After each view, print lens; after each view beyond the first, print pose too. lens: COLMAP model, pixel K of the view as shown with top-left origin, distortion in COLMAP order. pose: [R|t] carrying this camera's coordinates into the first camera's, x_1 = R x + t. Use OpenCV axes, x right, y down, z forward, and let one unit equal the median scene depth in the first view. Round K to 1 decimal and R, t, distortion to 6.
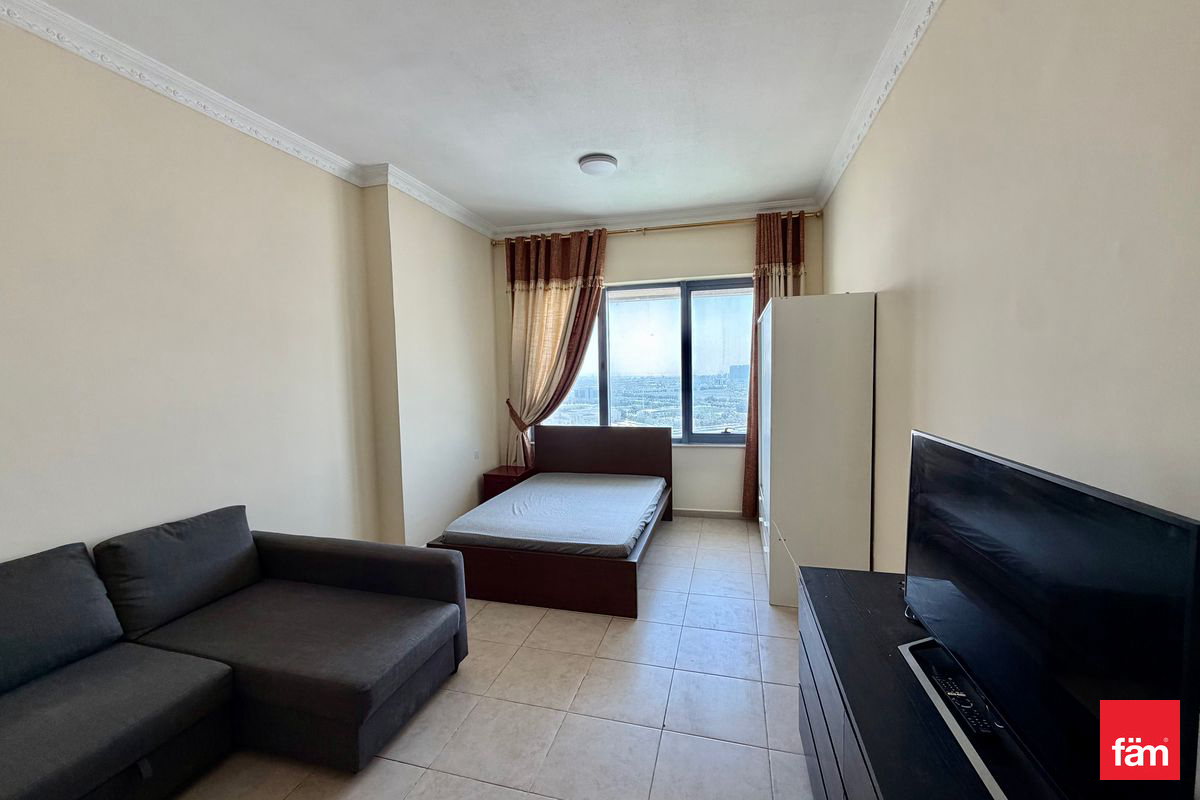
lens RADIAL K [[477.1, 0, 597.5], [0, 477.1, 397.5], [0, 0, 1]] dist [0.001827, -0.000352]
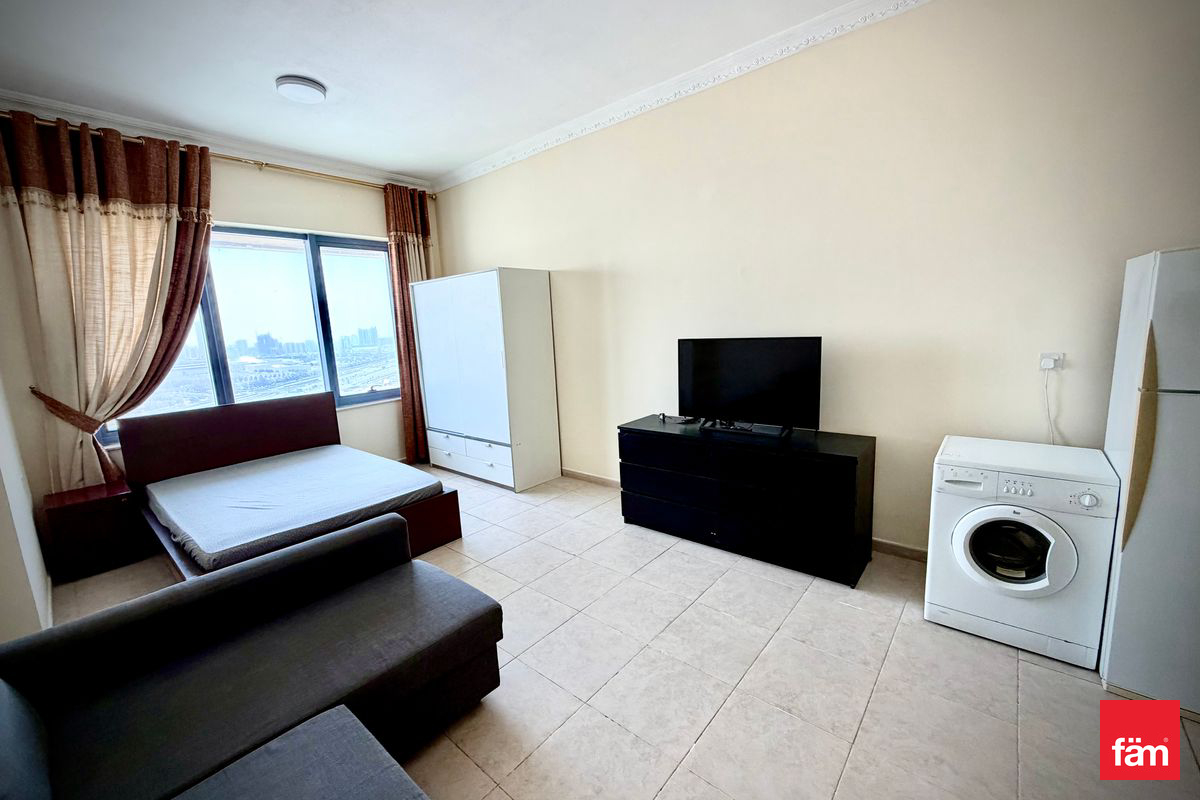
lens RADIAL K [[477.1, 0, 595.8], [0, 477.1, 397.8], [0, 0, 1]] dist [0.001827, -0.000352]
pose [[0.430898, -0.144559, 0.890747, -0.451844], [0.092402, 0.988965, 0.115799, 0.013550], [-0.897658, 0.032409, 0.439500, 0.109519]]
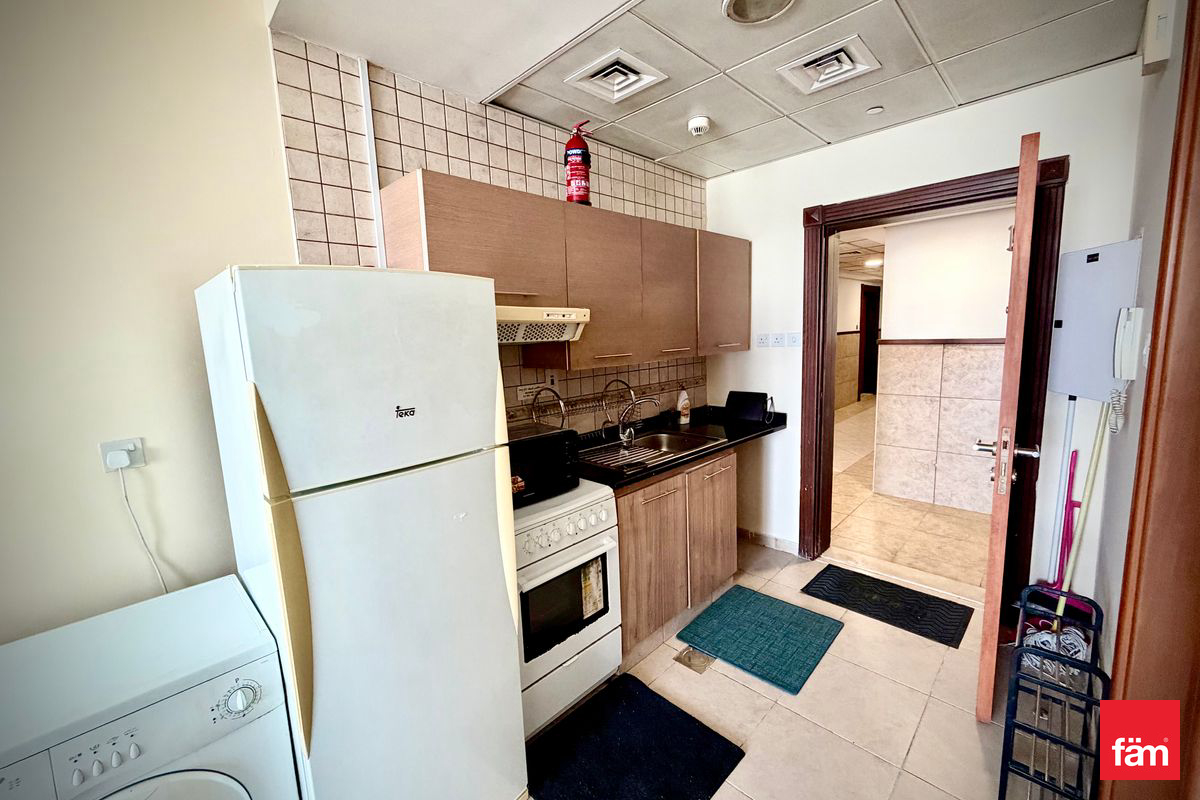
lens RADIAL K [[477.1, 0, 600.4], [0, 477.1, 398.9], [0, 0, 1]] dist [0.001827, -0.000352]
pose [[-0.870347, -0.012024, 0.492293, -0.206573], [0.085666, 0.980762, 0.175407, 0.019246], [-0.484931, 0.194838, -0.852573, 0.008469]]
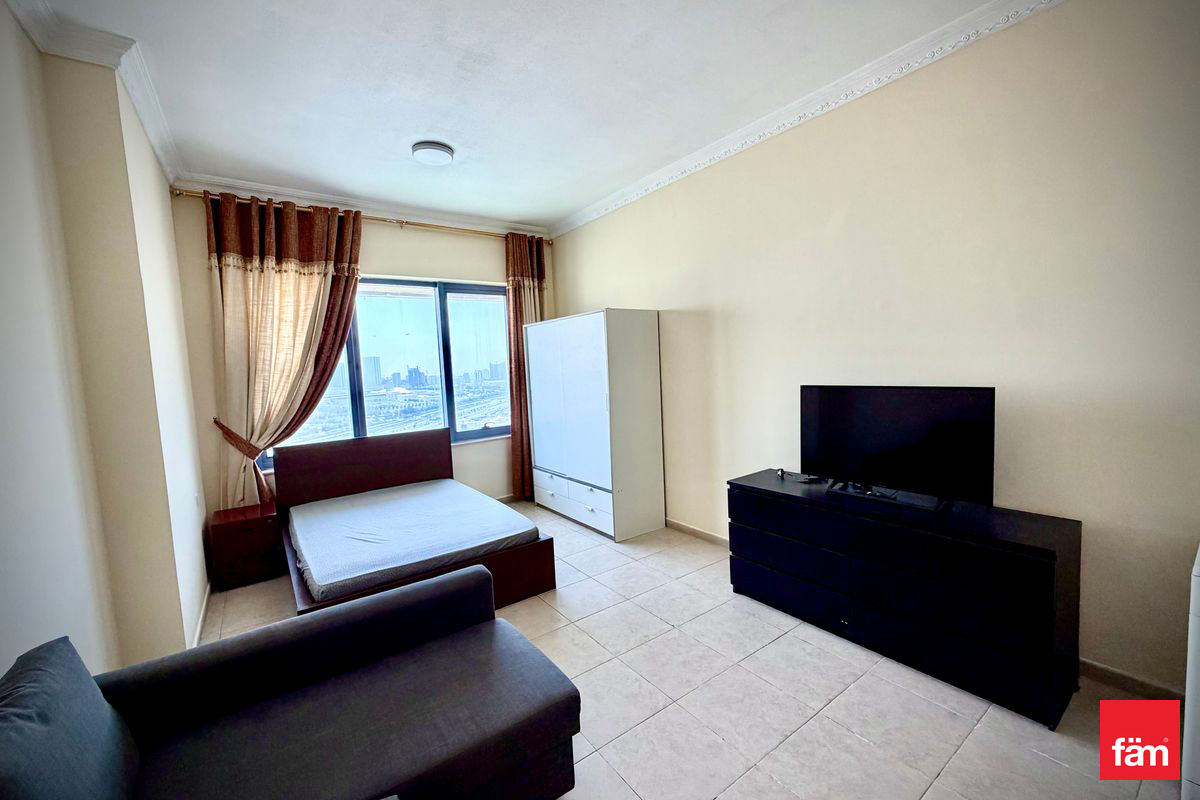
lens RADIAL K [[477.1, 0, 596.8], [0, 477.1, 398.8], [0, 0, 1]] dist [0.001827, -0.000352]
pose [[0.631338, -0.068685, 0.772460, -0.405061], [0.078905, 0.996590, 0.024124, 0.002997], [-0.771483, 0.045721, 0.634605, 0.119503]]
